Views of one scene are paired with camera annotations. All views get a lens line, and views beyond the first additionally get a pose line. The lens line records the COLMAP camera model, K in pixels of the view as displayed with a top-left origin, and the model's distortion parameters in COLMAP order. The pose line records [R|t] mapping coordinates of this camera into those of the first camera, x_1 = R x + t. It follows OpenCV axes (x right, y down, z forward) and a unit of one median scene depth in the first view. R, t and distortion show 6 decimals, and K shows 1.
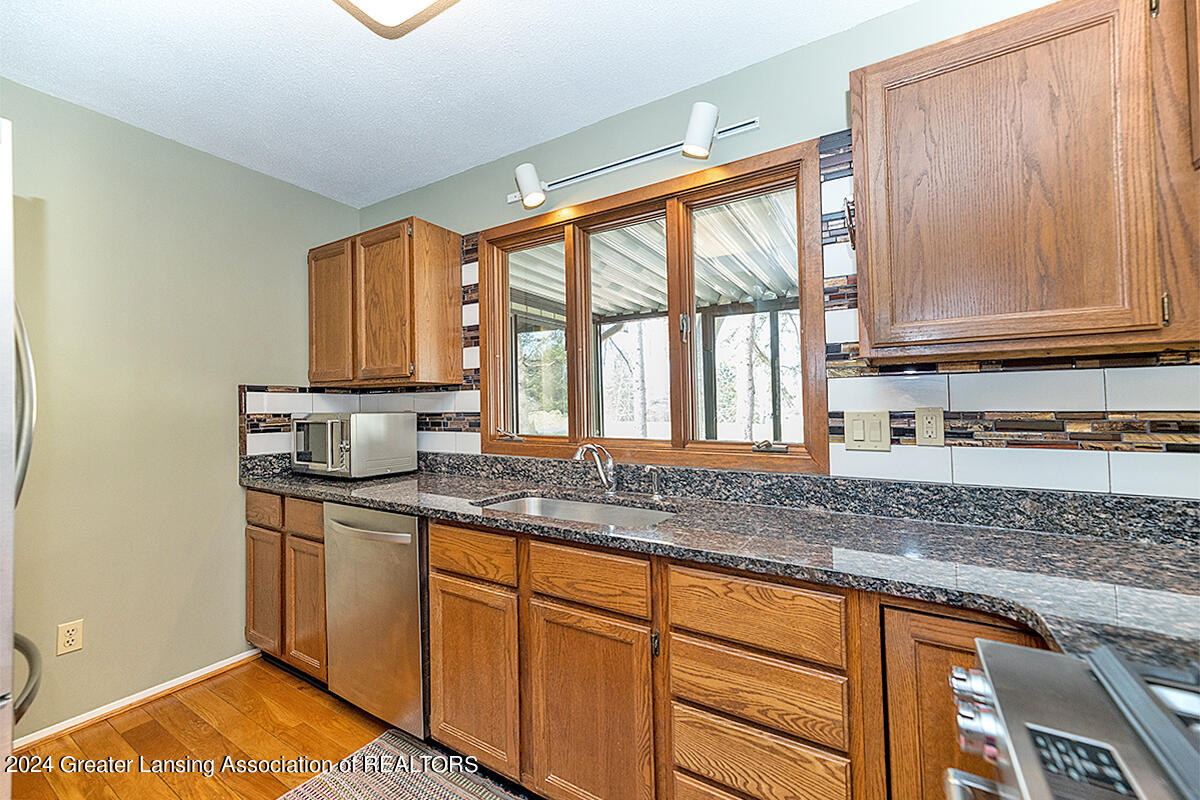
lens RADIAL K [[497.1, 0, 596.2], [0, 497.1, 403.0], [0, 0, 1]] dist [0.014305, 0.000368]
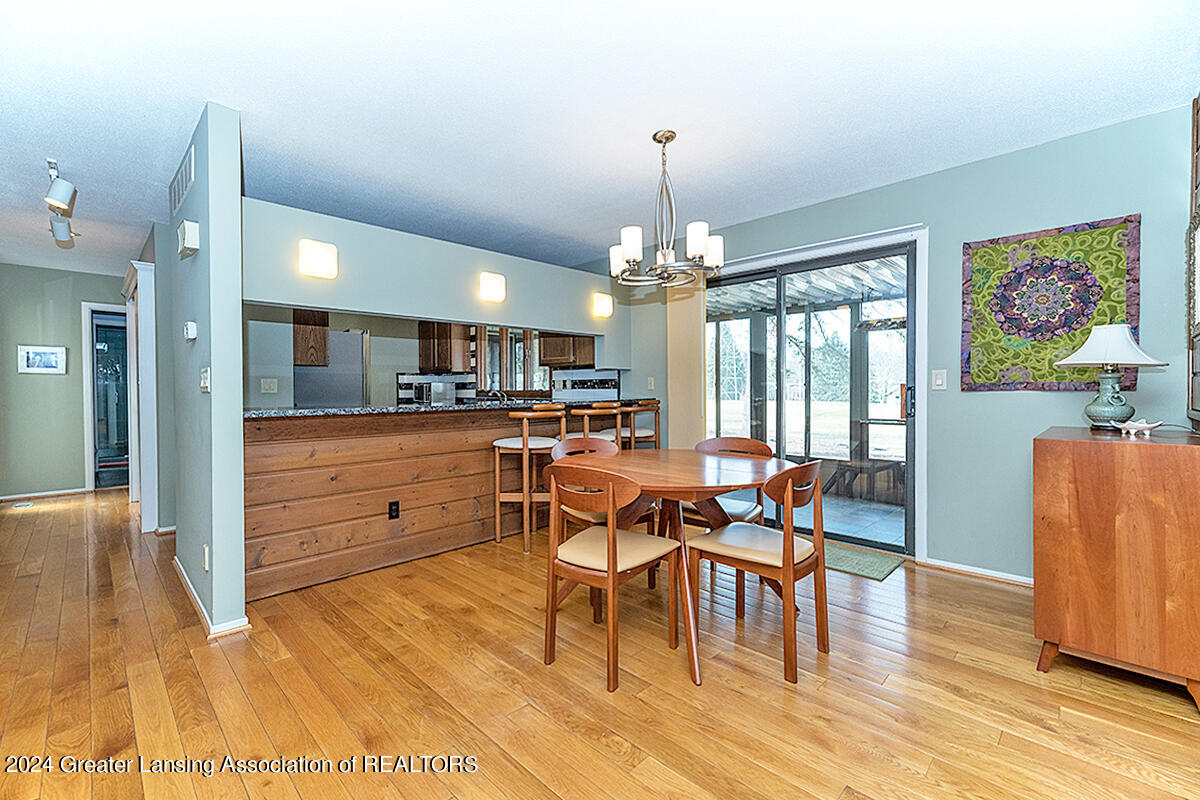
lens RADIAL K [[497.1, 0, 598.2], [0, 497.1, 388.9], [0, 0, 1]] dist [0.014305, 0.000368]
pose [[0.982275, 0.001959, -0.187436, 1.461611], [0.001236, 0.999856, 0.016925, 0.016165], [0.187442, -0.016856, 0.982131, -2.424466]]
